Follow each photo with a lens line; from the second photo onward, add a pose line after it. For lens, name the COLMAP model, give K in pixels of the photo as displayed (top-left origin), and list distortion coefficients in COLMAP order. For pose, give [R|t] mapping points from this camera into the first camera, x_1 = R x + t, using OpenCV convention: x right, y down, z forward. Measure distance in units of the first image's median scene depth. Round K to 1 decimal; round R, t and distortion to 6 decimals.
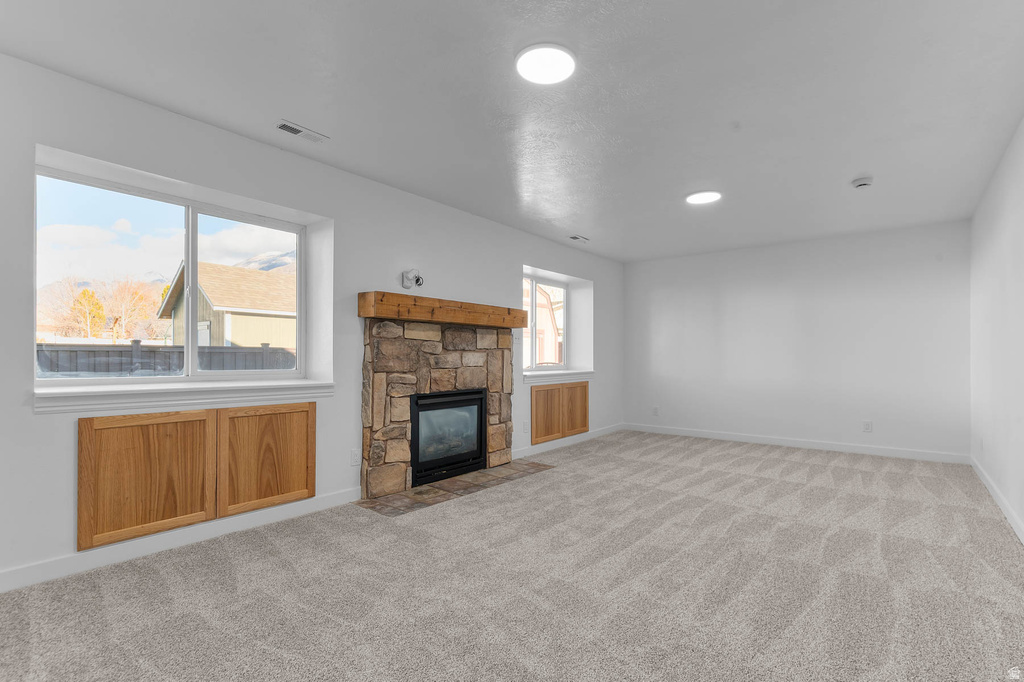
lens RADIAL K [[468.7, 0, 533.5], [0, 468.7, 351.3], [0, 0, 1]] dist [-0.002150, -0.000243]
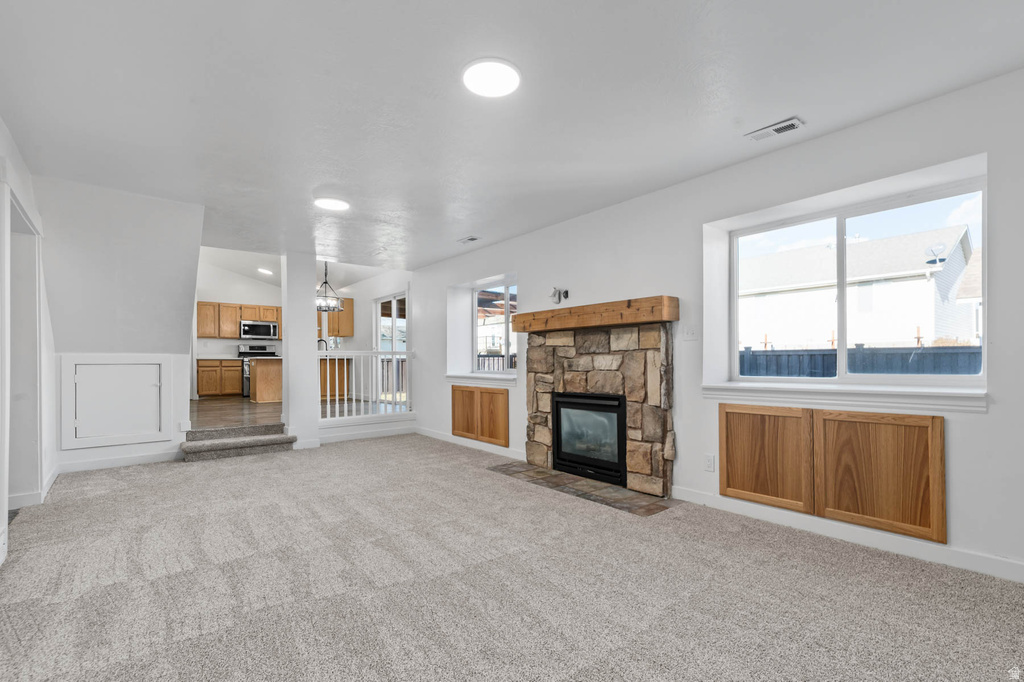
lens RADIAL K [[457.5, 0, 526.7], [0, 457.5, 362.1], [0, 0, 1]] dist [0.000726, -0.000052]
pose [[-0.191038, 0.000678, -0.981582, 0.828420], [0.018790, 0.999819, -0.002966, 0.016435], [0.981403, -0.019010, -0.191016, 1.061479]]
